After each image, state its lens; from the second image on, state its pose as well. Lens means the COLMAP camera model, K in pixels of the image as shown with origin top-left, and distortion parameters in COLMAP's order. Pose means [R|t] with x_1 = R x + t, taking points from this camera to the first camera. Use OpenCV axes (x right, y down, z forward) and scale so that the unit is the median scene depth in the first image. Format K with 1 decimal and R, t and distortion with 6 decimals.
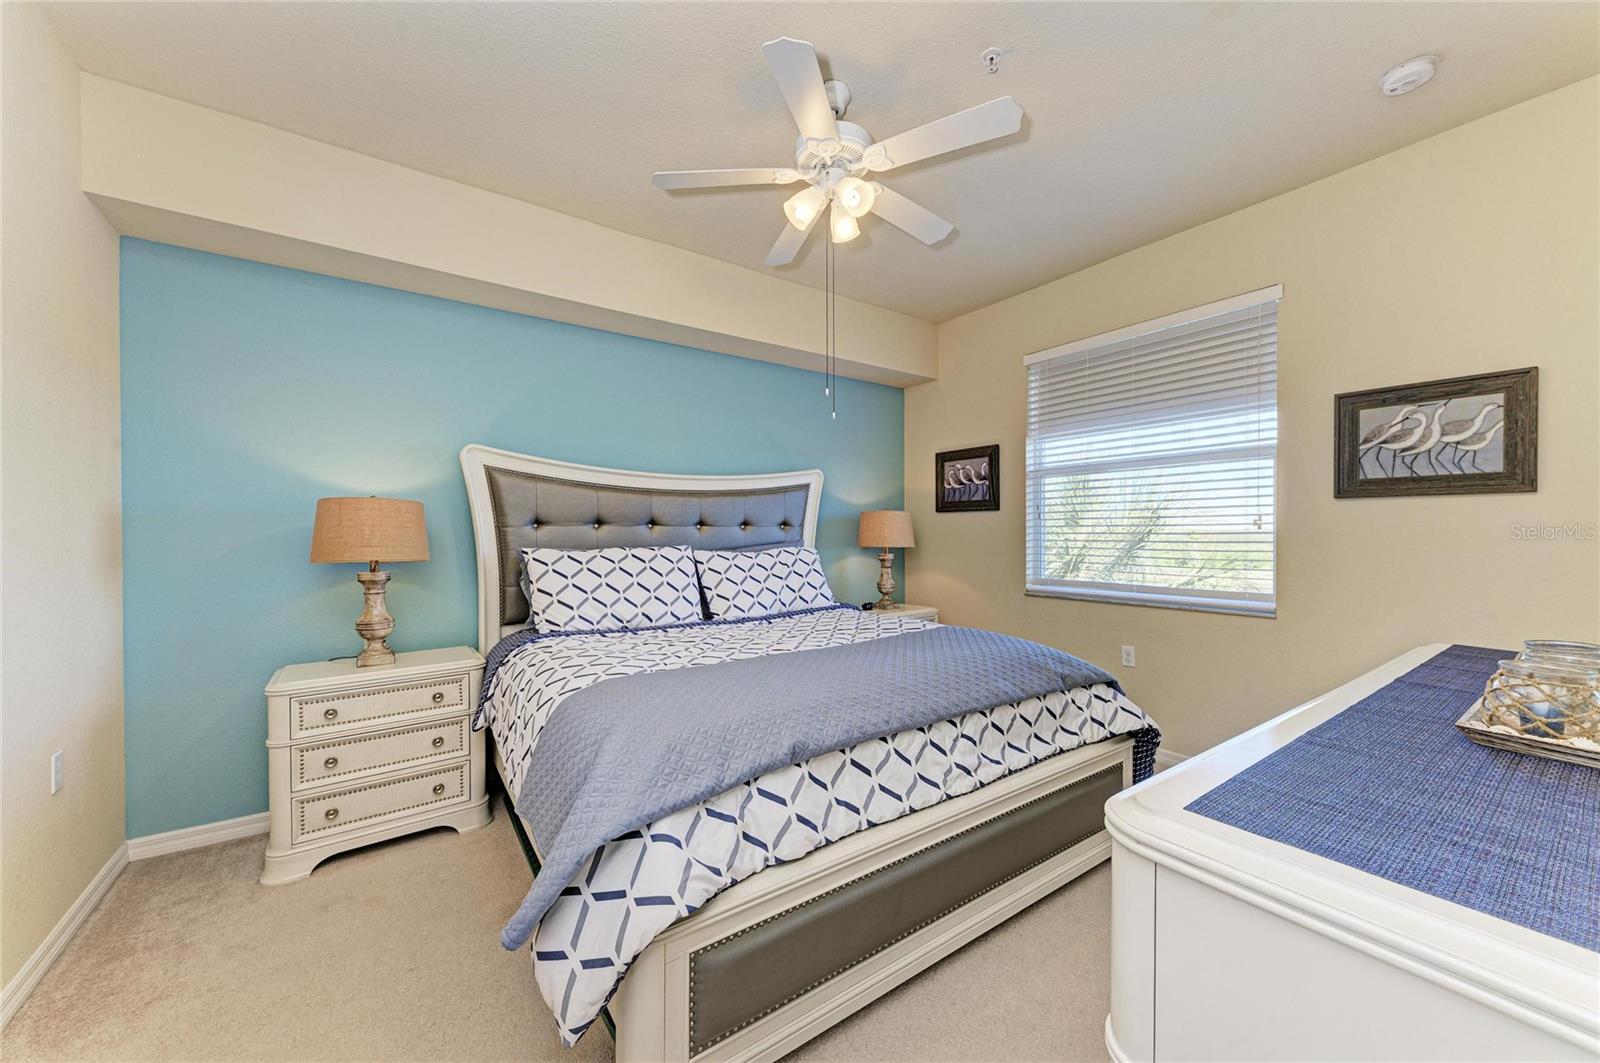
lens RADIAL K [[616.4, 0, 798.1], [0, 616.4, 536.3], [0, 0, 1]] dist [0.022008, -0.000055]
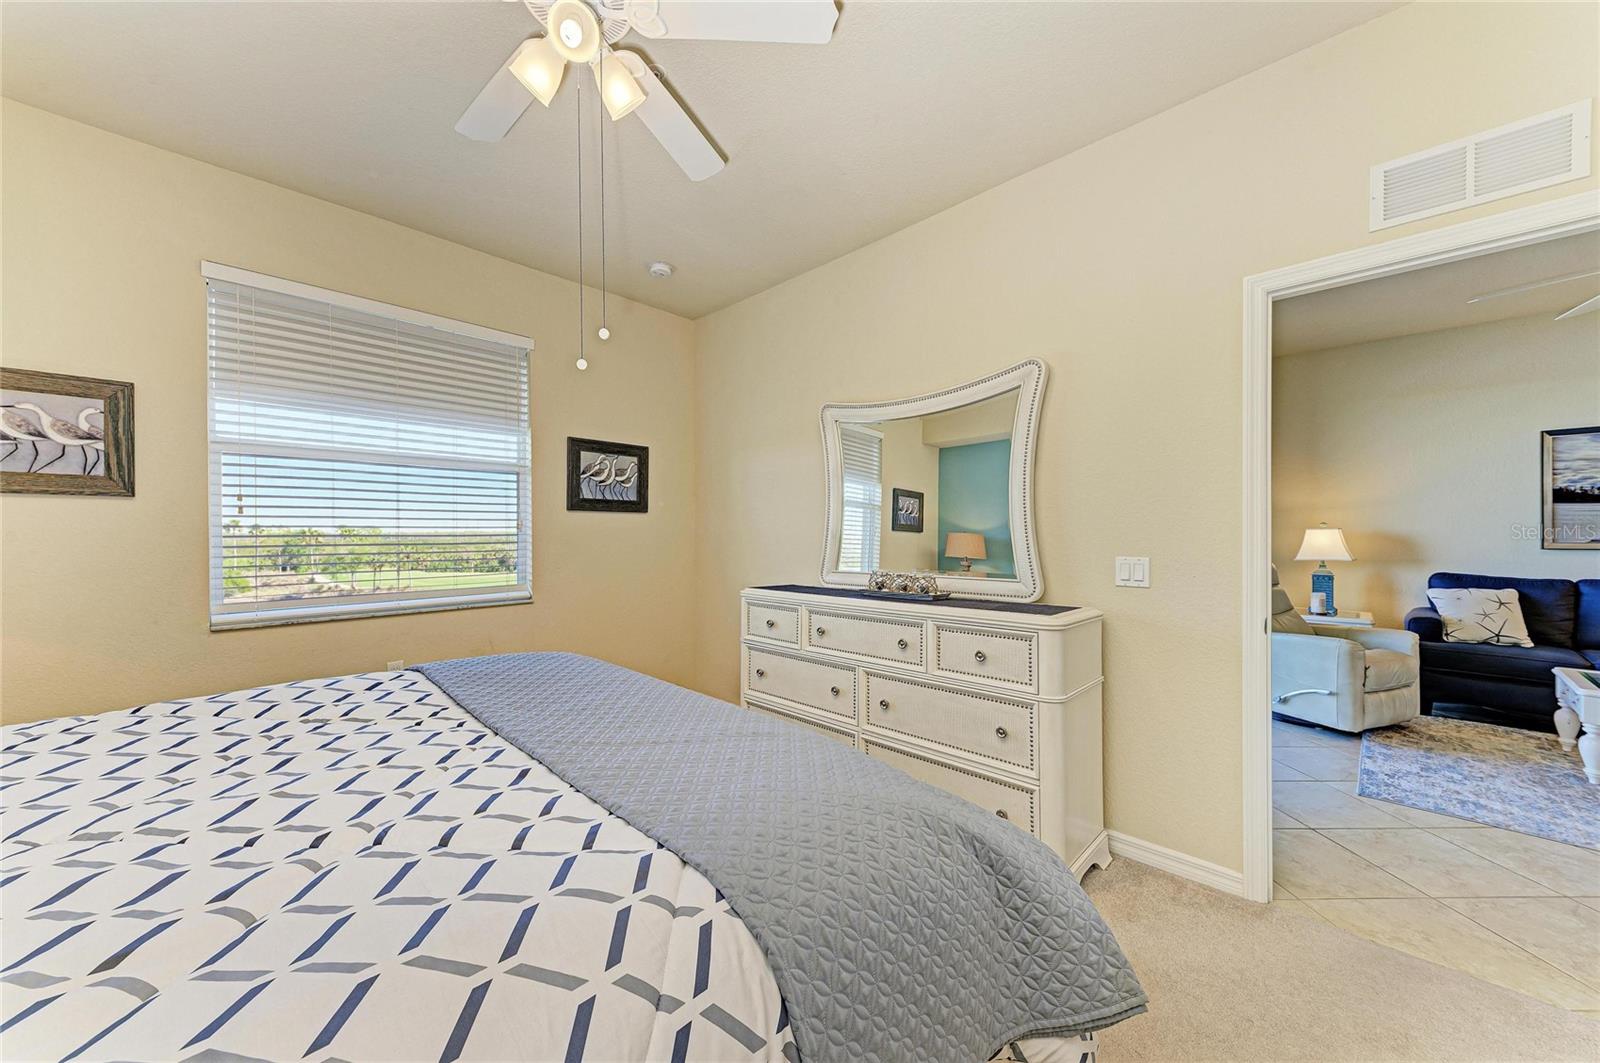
lens RADIAL K [[565.2, 0, 800.5], [0, 565.2, 535.6], [0, 0, 1]] dist [0.025381, -0.008713]
pose [[-0.171450, -0.003044, 0.985188, -0.516914], [0.004807, 0.999981, 0.003926, -0.006830], [-0.985181, 0.005408, -0.171432, 0.753968]]
